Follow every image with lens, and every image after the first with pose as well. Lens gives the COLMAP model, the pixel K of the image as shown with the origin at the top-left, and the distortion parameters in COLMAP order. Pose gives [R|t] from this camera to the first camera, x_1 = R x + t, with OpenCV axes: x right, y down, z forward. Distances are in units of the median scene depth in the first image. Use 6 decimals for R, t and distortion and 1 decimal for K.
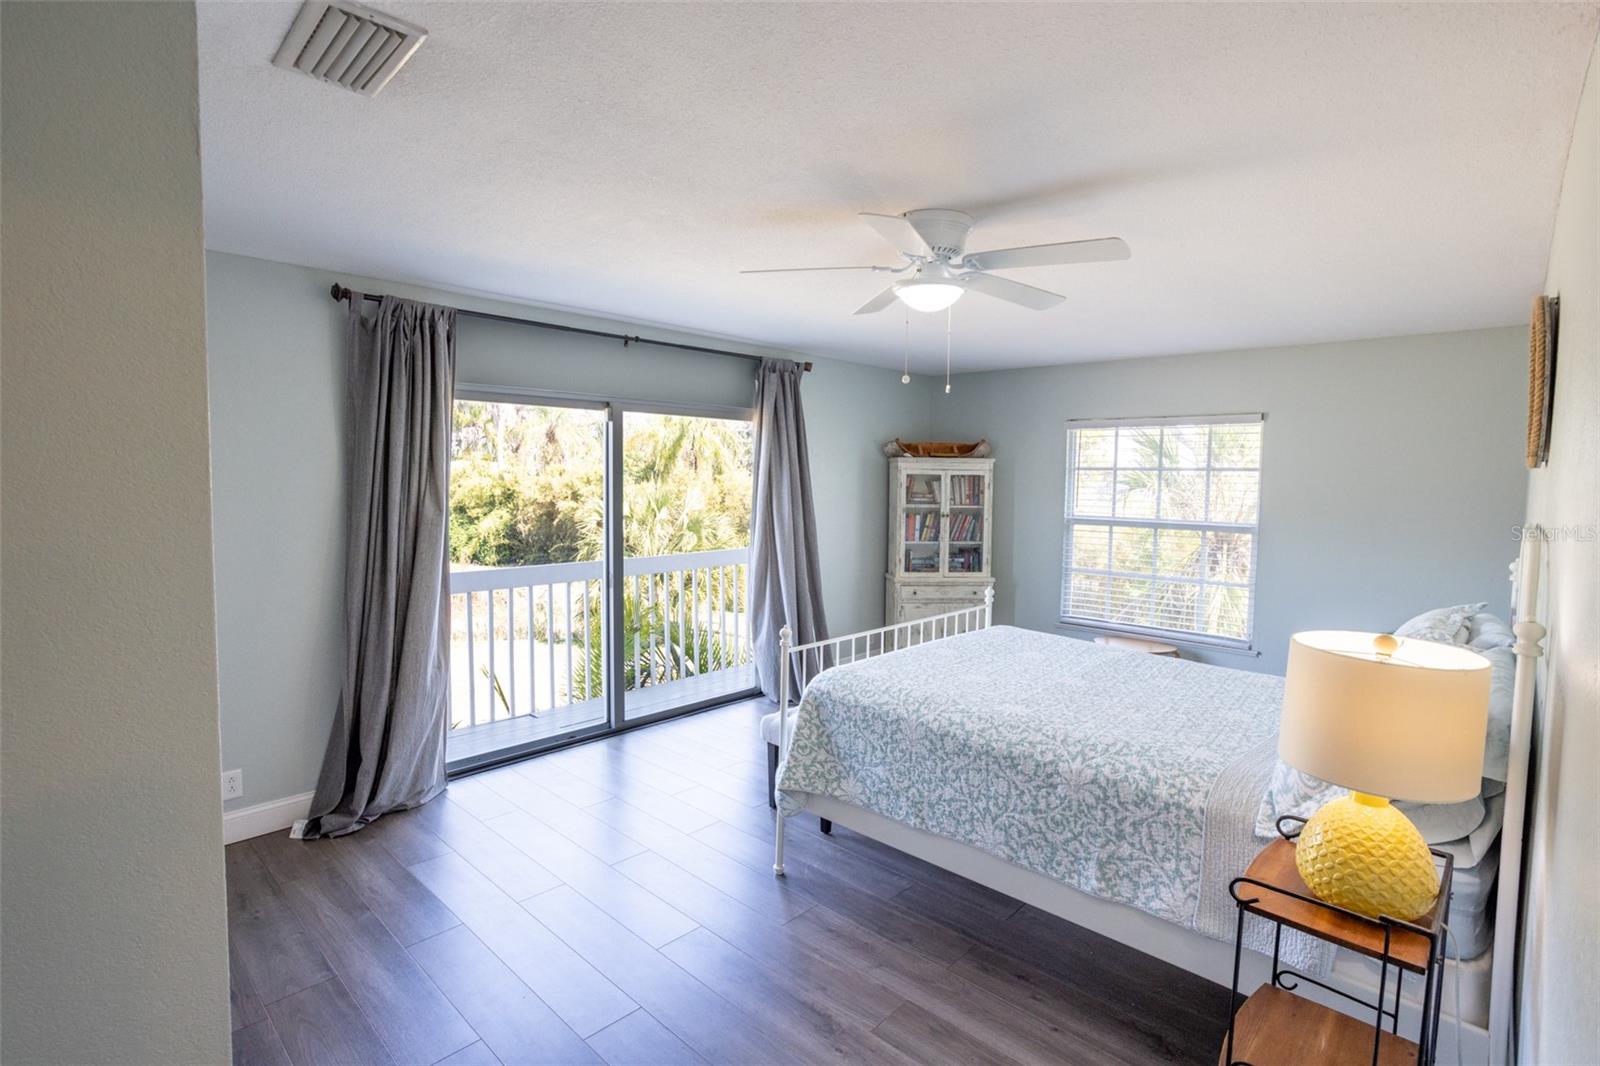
lens RADIAL K [[794.5, 0, 785.0], [0, 794.5, 488.0], [0, 0, 1]] dist [-0.020396, 0.000329]
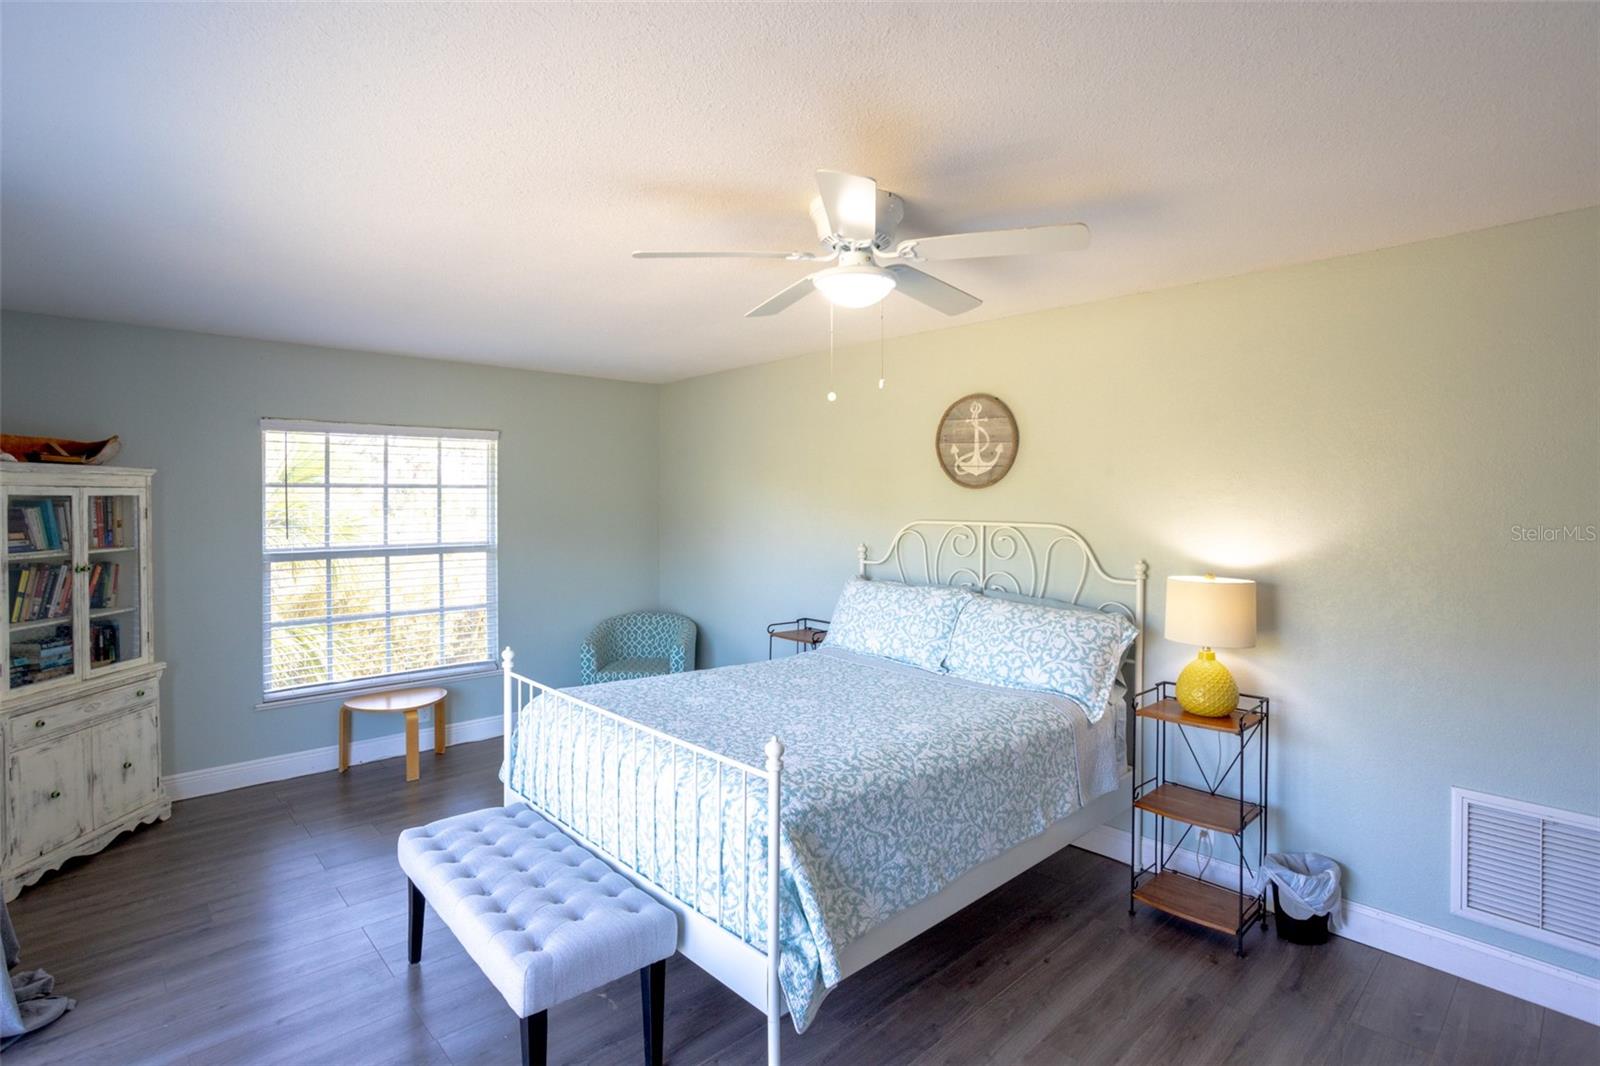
lens RADIAL K [[794.5, 0, 785.0], [0, 794.5, 488.0], [0, 0, 1]] dist [-0.020396, 0.000329]
pose [[0.054392, -0.002927, 0.998515, -0.366947], [0.020226, 0.999794, 0.001829, -0.014894], [-0.998315, 0.020096, 0.054440, 0.559598]]
